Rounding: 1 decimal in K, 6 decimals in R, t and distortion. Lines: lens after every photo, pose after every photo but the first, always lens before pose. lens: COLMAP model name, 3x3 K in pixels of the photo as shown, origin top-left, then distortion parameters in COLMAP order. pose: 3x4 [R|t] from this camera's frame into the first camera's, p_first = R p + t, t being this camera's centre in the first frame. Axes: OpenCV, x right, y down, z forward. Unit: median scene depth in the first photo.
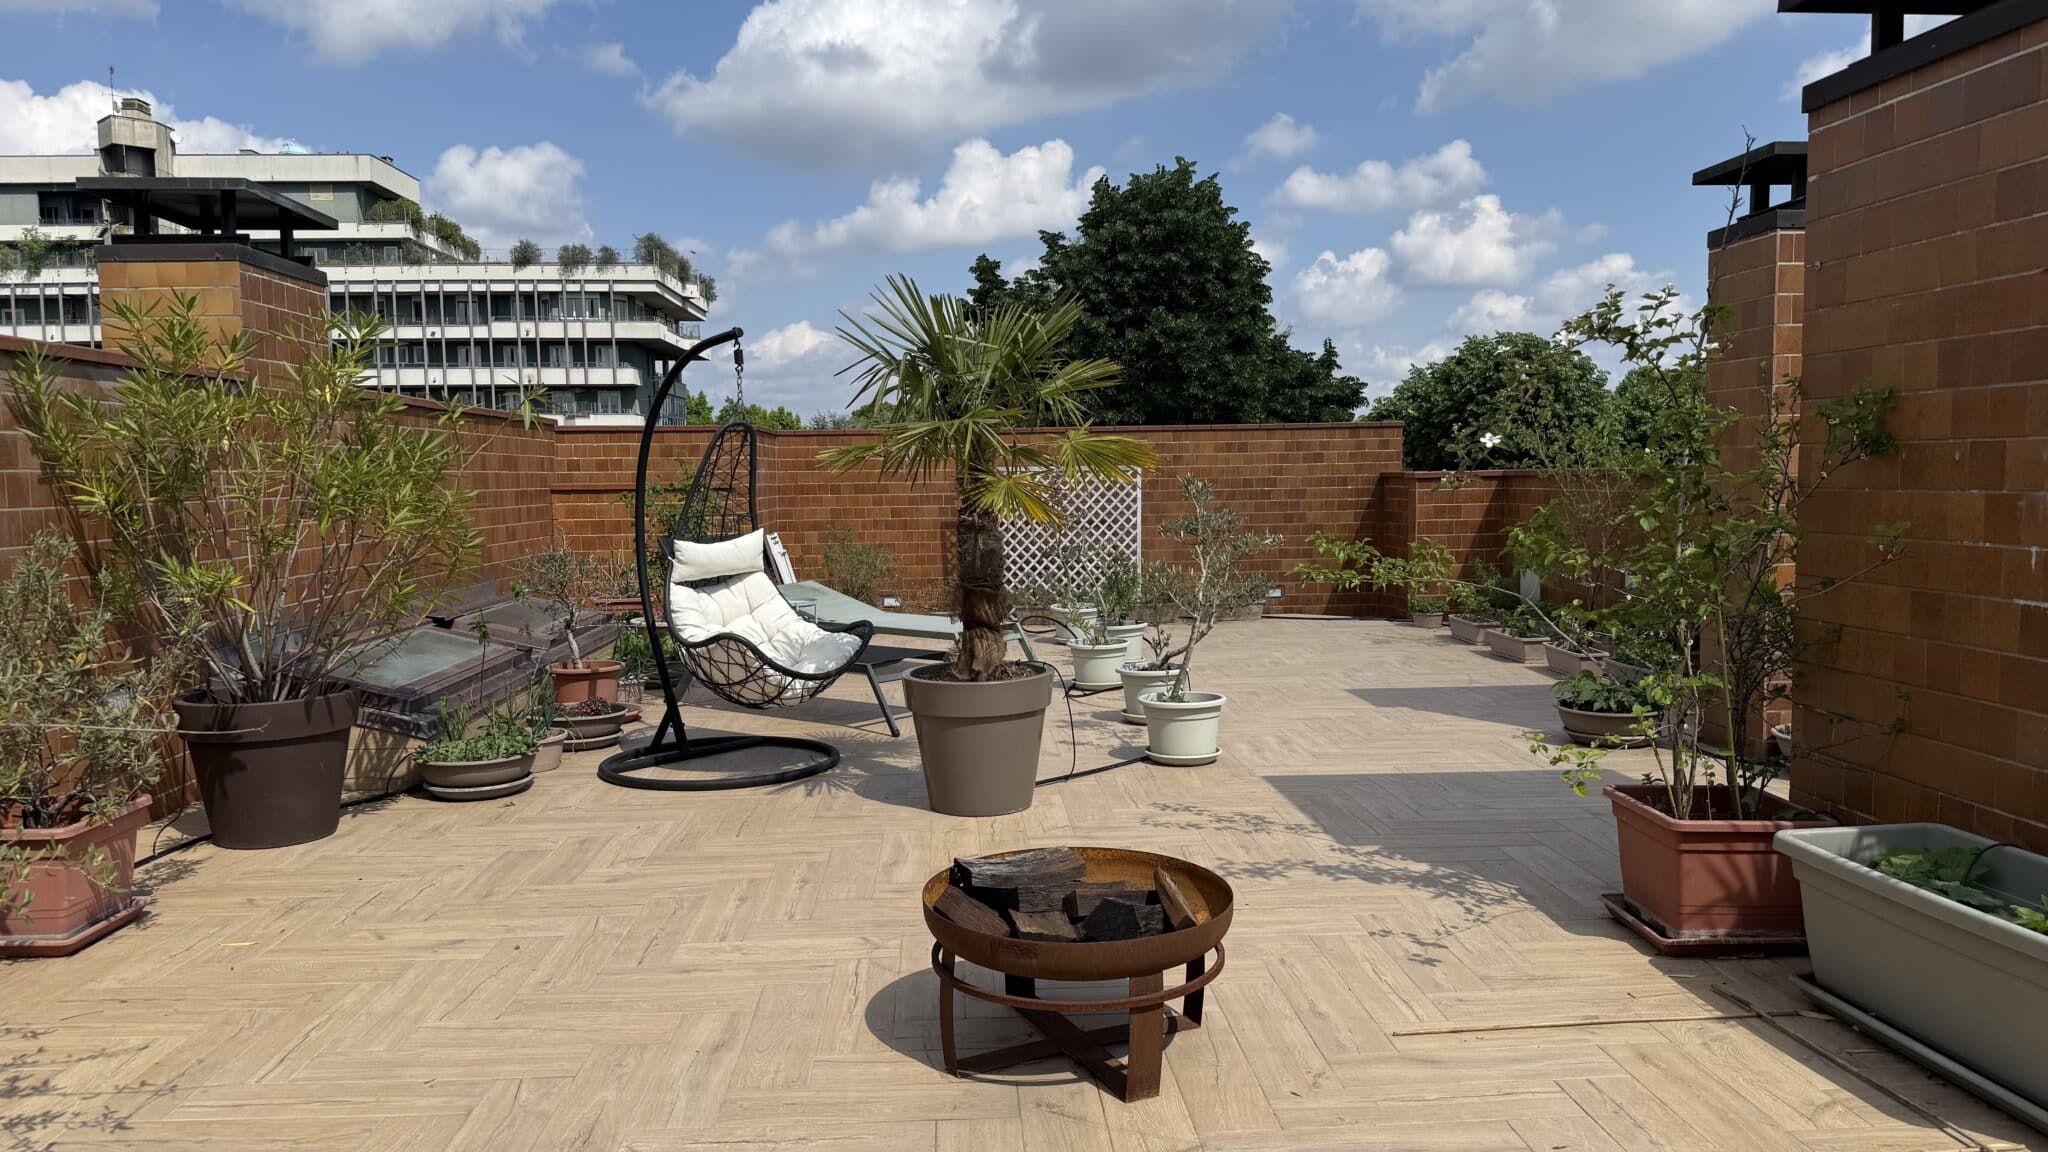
lens RADIAL K [[1438.9, 0, 1013.8], [0, 1438.9, 583.6], [0, 0, 1]] dist [0.078221, -0.093570]
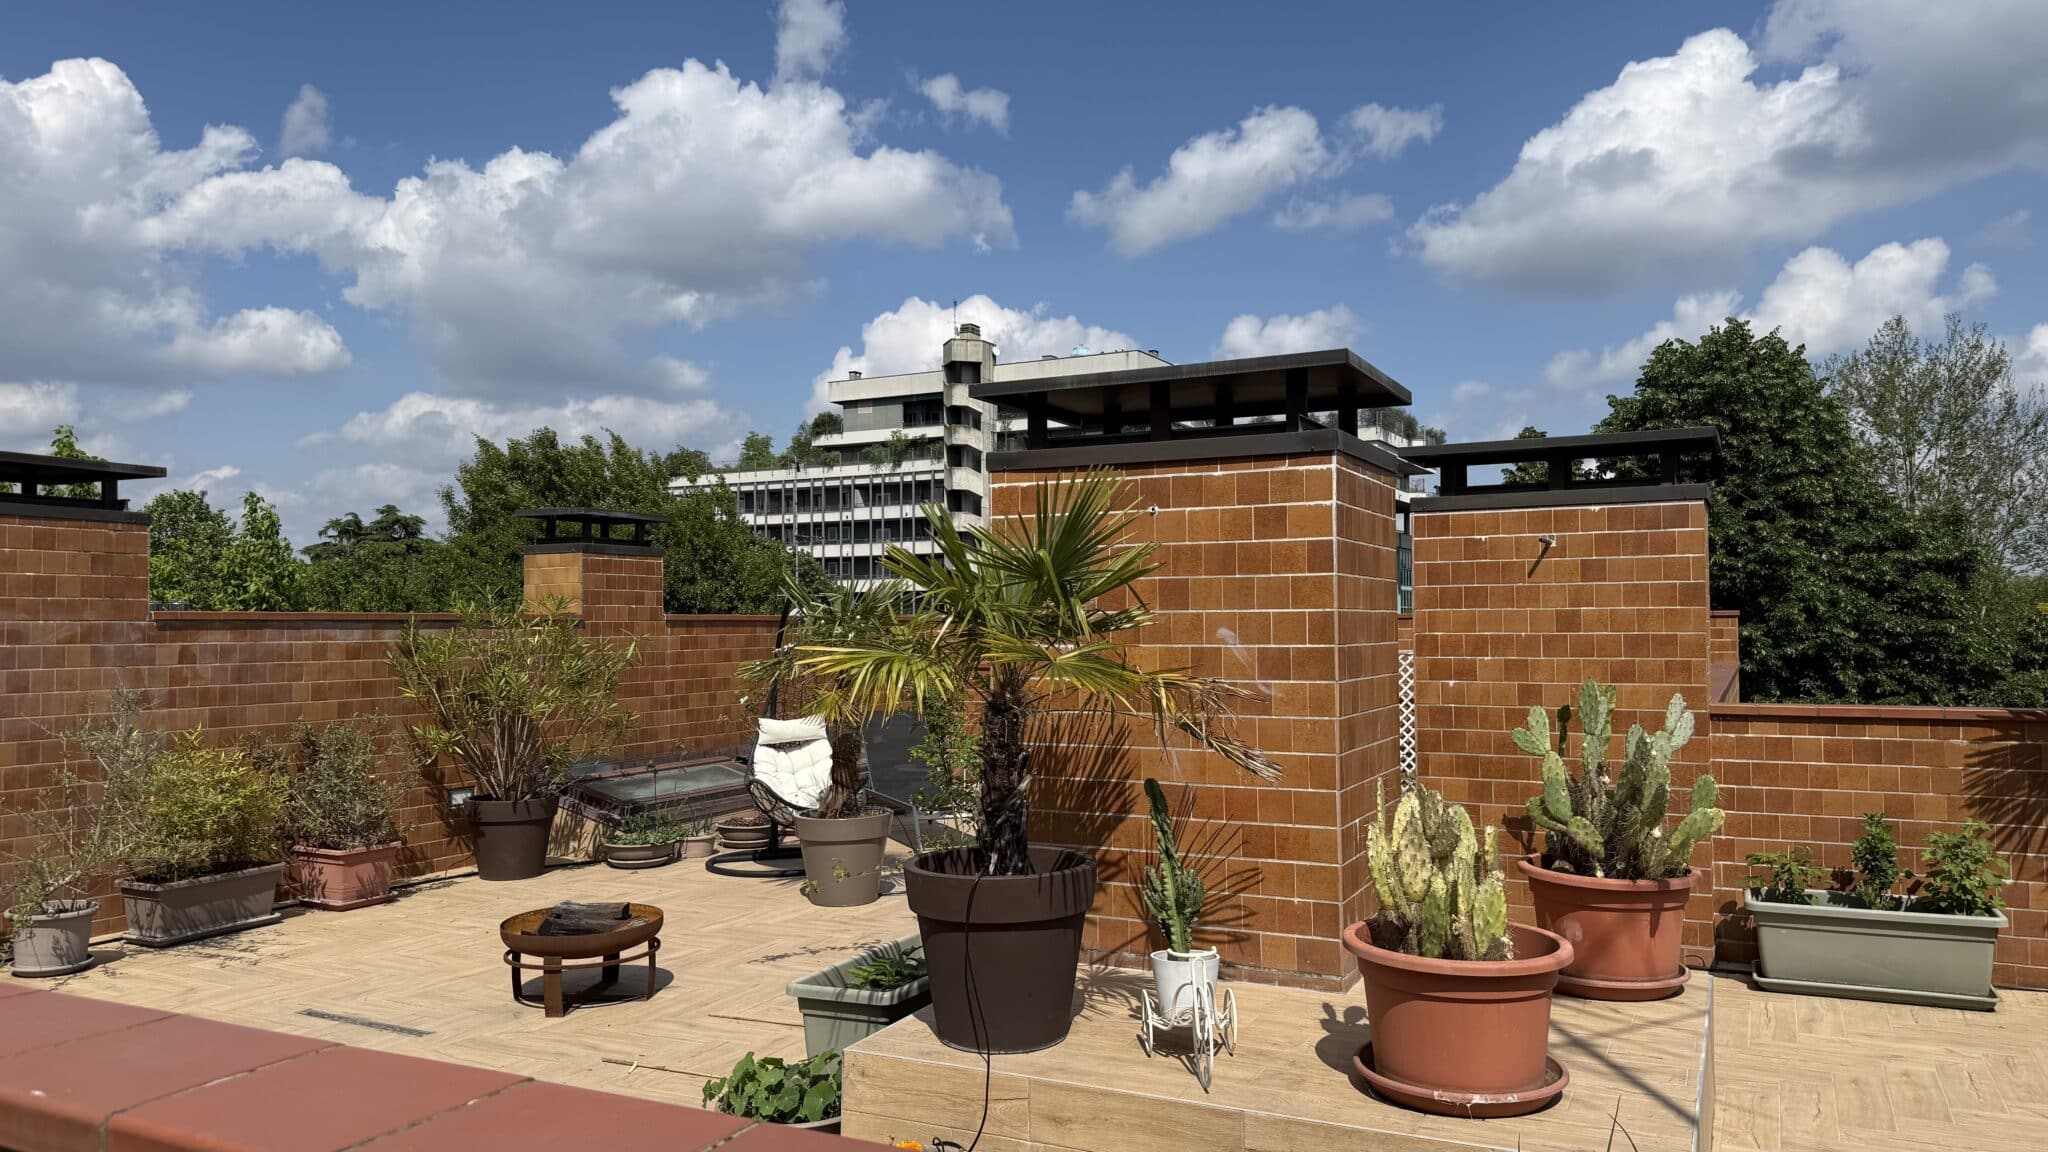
lens RADIAL K [[1438.9, 0, 1019.1], [0, 1438.9, 585.5], [0, 0, 1]] dist [0.078221, -0.093570]
pose [[0.861435, -0.006892, -0.507821, 1.260151], [-0.042465, 0.995429, -0.085545, -0.079148], [0.506089, 0.095256, 0.857205, -0.369637]]
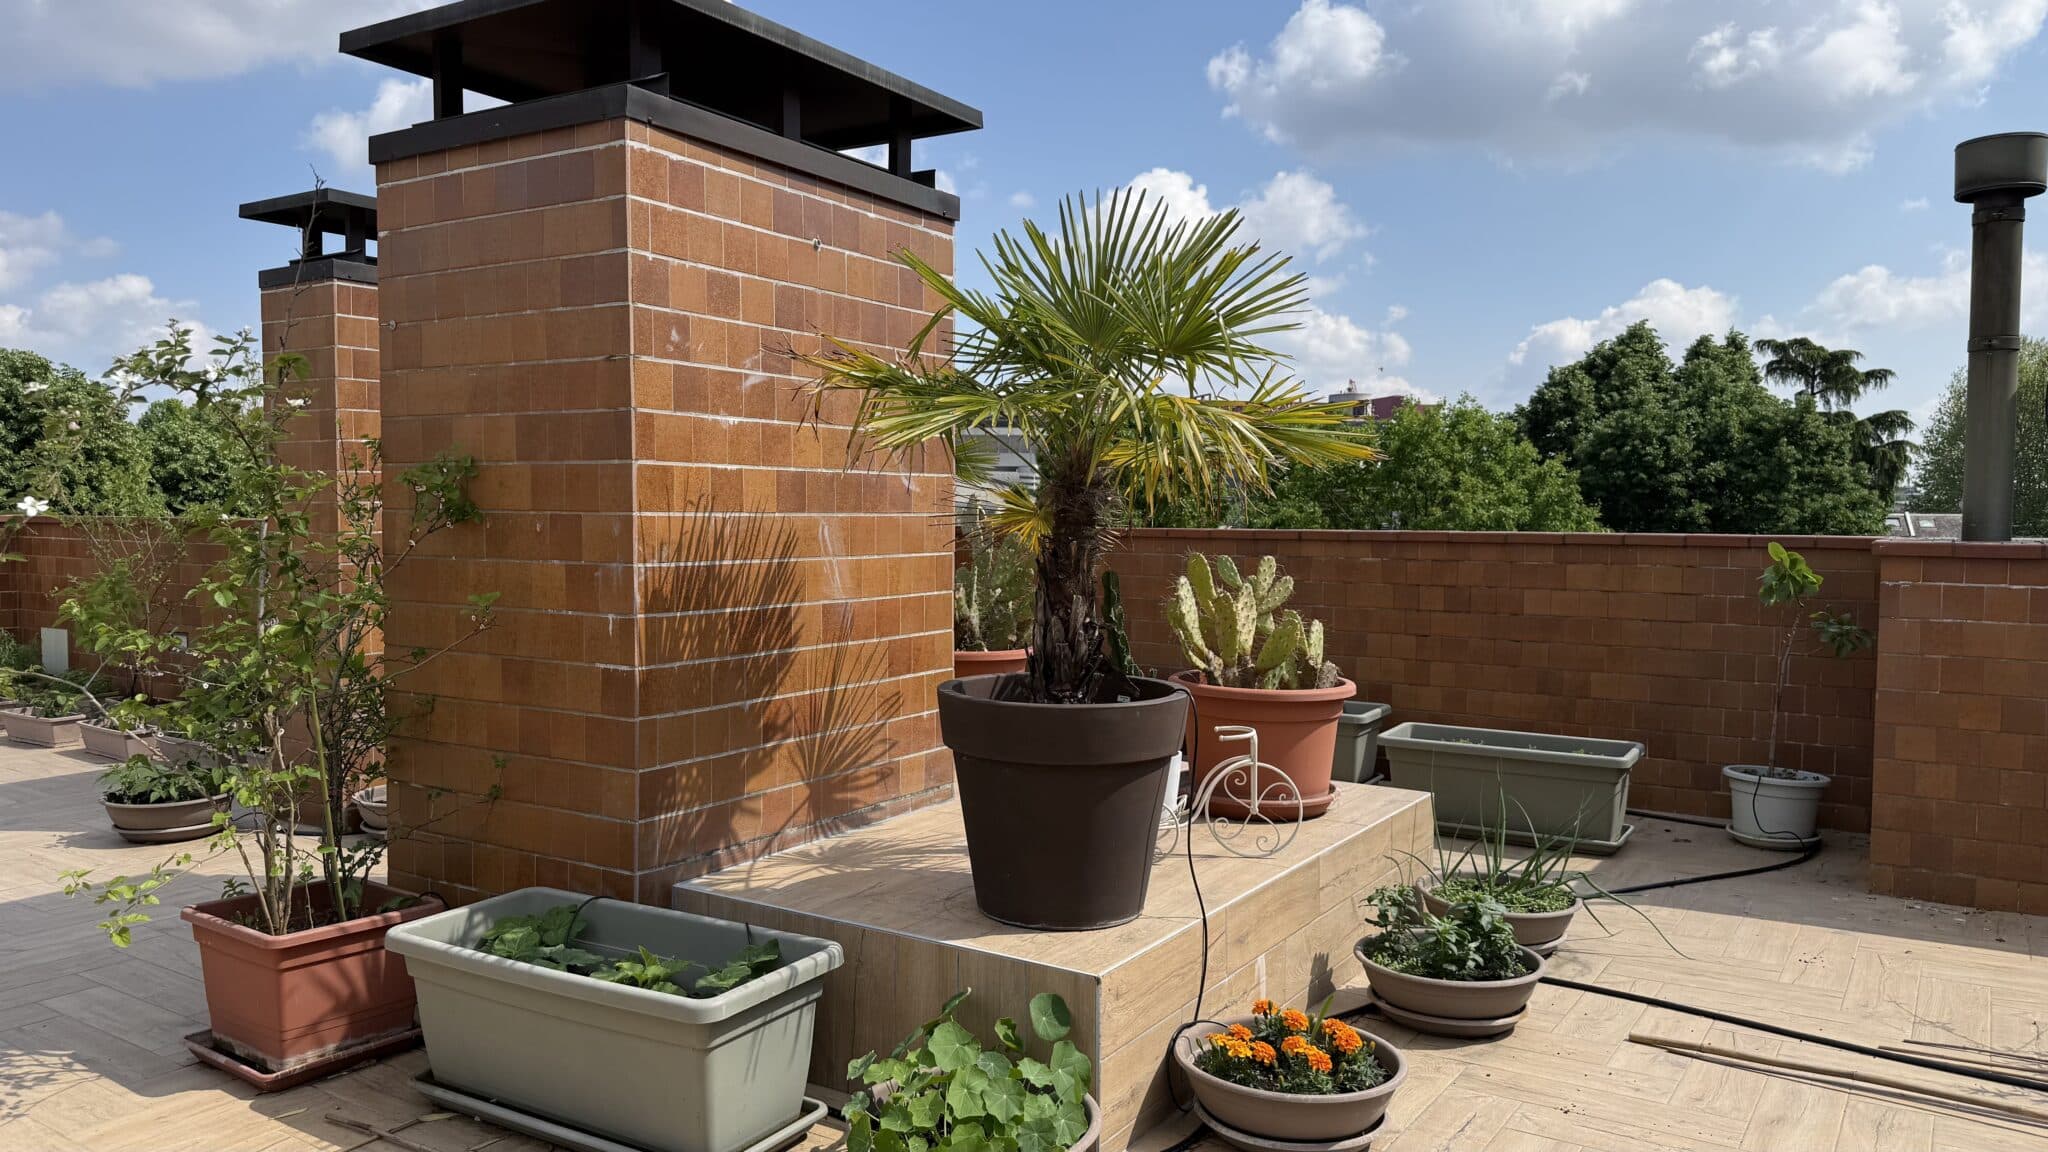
lens RADIAL K [[1438.9, 0, 1028.9], [0, 1438.9, 590.7], [0, 0, 1]] dist [0.078221, -0.093570]
pose [[0.592736, -0.027774, 0.804918, 0.019204], [0.046515, 0.998918, 0.000215, -0.022530], [-0.804053, 0.037313, 0.593386, 0.094524]]
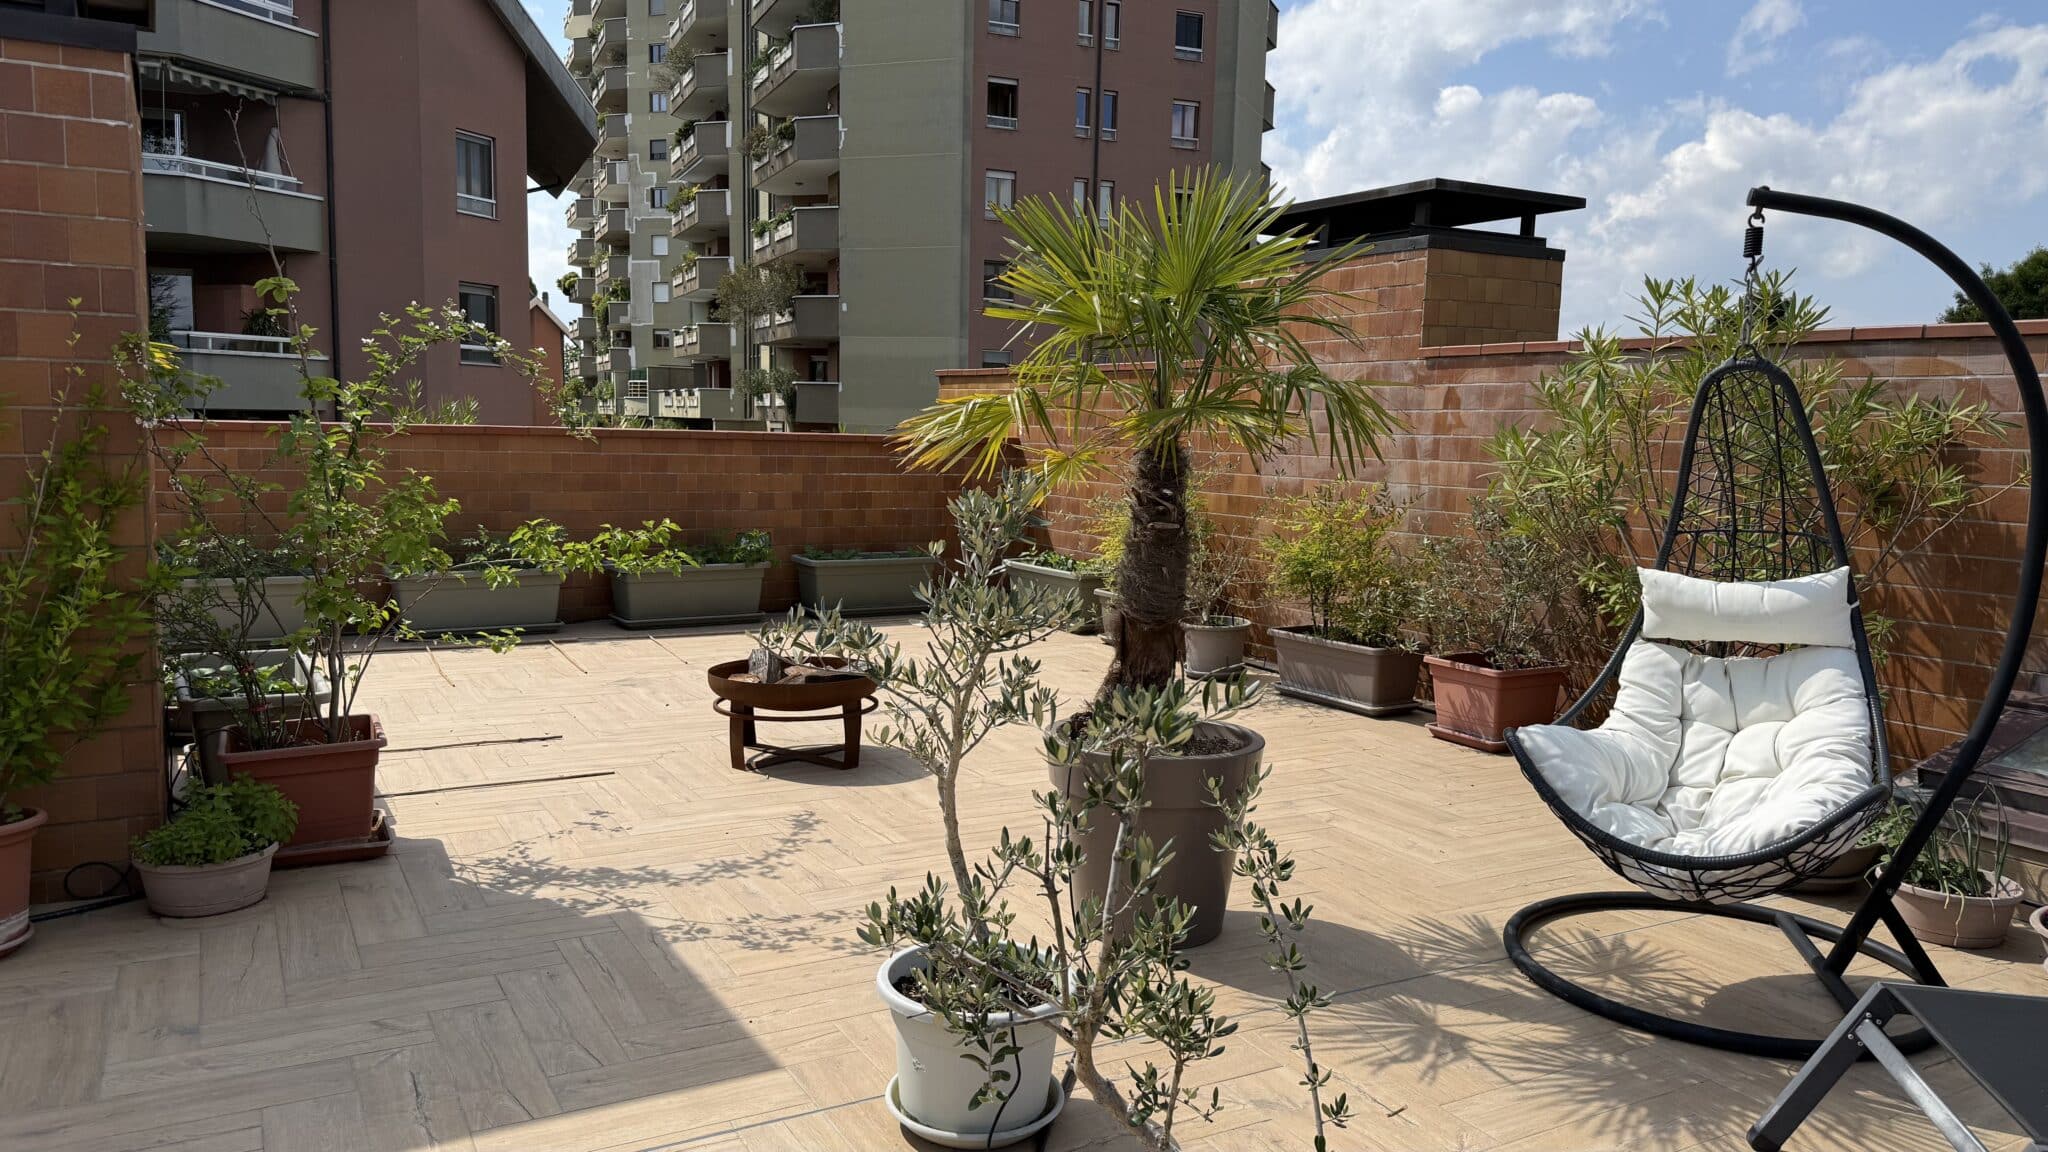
lens RADIAL K [[1438.9, 0, 1033.6], [0, 1438.9, 594.7], [0, 0, 1]] dist [0.078221, -0.093570]
pose [[-0.894930, 0.043713, -0.444060, 0.450699], [-0.046623, 0.980582, 0.190488, -0.183233], [0.443764, 0.191177, -0.875514, 2.110168]]
